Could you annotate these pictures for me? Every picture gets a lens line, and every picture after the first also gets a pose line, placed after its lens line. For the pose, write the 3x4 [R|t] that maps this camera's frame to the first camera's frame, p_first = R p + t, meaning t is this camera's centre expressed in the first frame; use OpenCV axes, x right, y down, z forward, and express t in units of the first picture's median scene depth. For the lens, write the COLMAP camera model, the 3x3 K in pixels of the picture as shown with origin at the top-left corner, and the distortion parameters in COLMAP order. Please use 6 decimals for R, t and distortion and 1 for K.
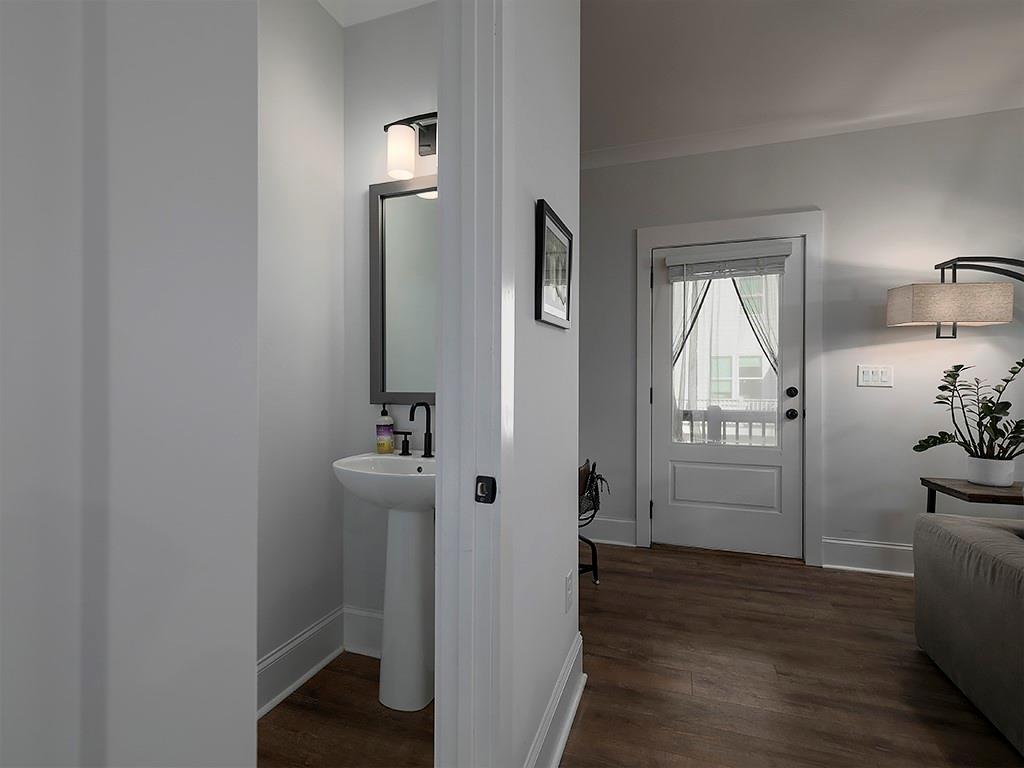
lens RADIAL K [[483.5, 0, 521.0], [0, 483.5, 384.7], [0, 0, 1]] dist [0.006097, 0.000092]
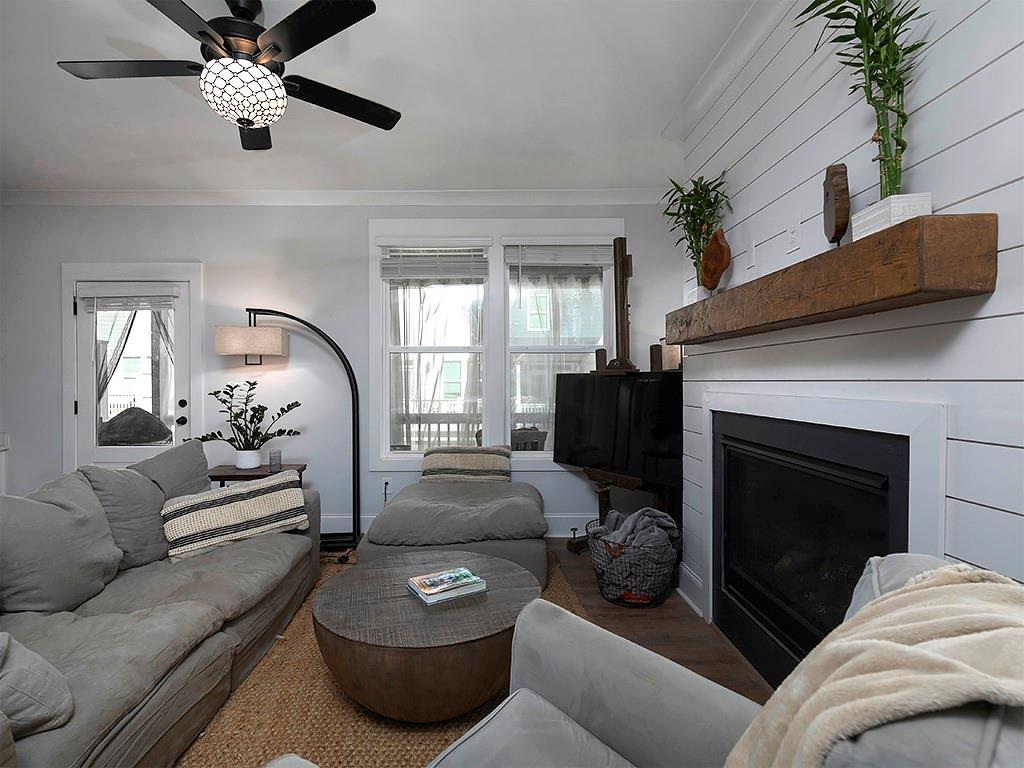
lens RADIAL K [[483.5, 0, 503.9], [0, 483.5, 381.2], [0, 0, 1]] dist [0.006097, 0.000092]
pose [[0.950503, -0.003000, 0.310702, 0.972874], [0.004902, 0.999974, -0.005341, -0.032789], [-0.310678, 0.006600, 0.950492, -0.472278]]
